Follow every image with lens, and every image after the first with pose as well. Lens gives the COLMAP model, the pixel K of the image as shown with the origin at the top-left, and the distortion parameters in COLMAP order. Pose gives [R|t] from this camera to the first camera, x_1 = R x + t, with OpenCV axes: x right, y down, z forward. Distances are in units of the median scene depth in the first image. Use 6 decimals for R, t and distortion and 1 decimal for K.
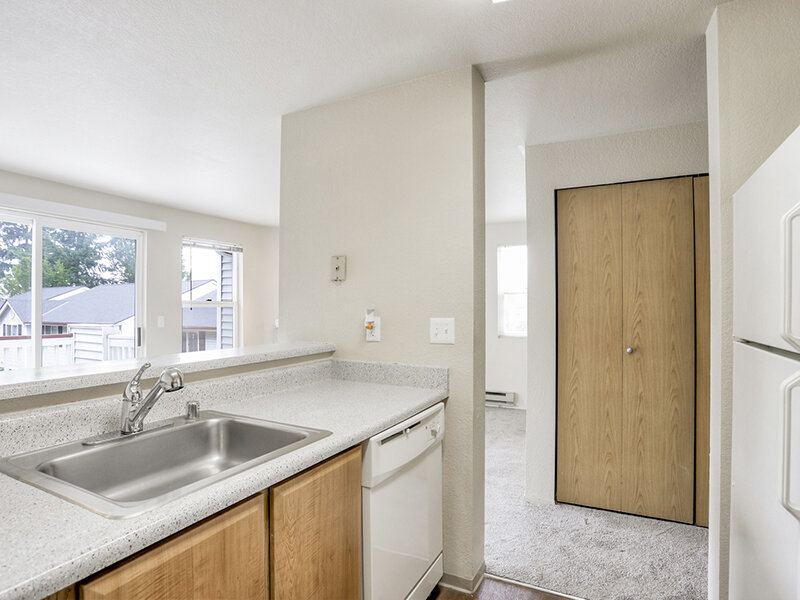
lens RADIAL K [[440.0, 0, 402.5], [0, 440.0, 294.2], [0, 0, 1]] dist [-0.005808, -0.000325]
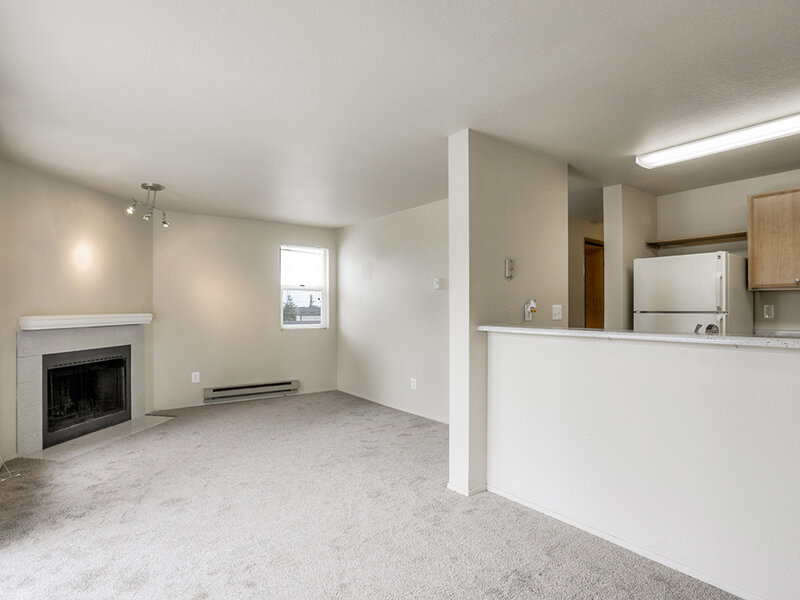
lens RADIAL K [[440.0, 0, 402.5], [0, 440.0, 294.2], [0, 0, 1]] dist [-0.005808, -0.000325]
pose [[0.439333, 0.029213, 0.897849, -0.620346], [-0.030817, 0.999373, -0.017437, 0.022233], [-0.897796, -0.020009, 0.439958, 0.291051]]
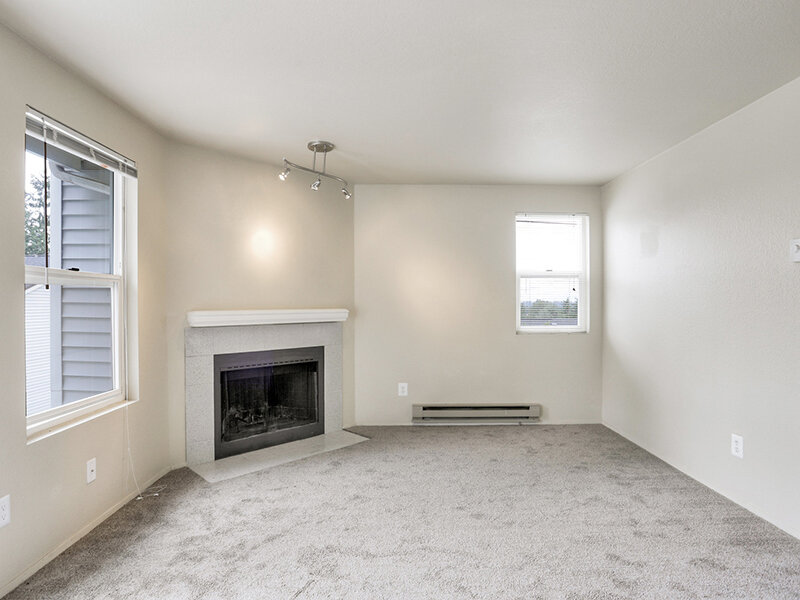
lens RADIAL K [[457.3, 0, 396.8], [0, 457.3, 304.6], [0, 0, 1]] dist [-0.076892, 0.041085]
pose [[0.891233, -0.000017, 0.453547, -0.329362], [-0.016600, 0.999329, 0.032658, 0.027468], [-0.453243, -0.036635, 0.890634, 0.414792]]
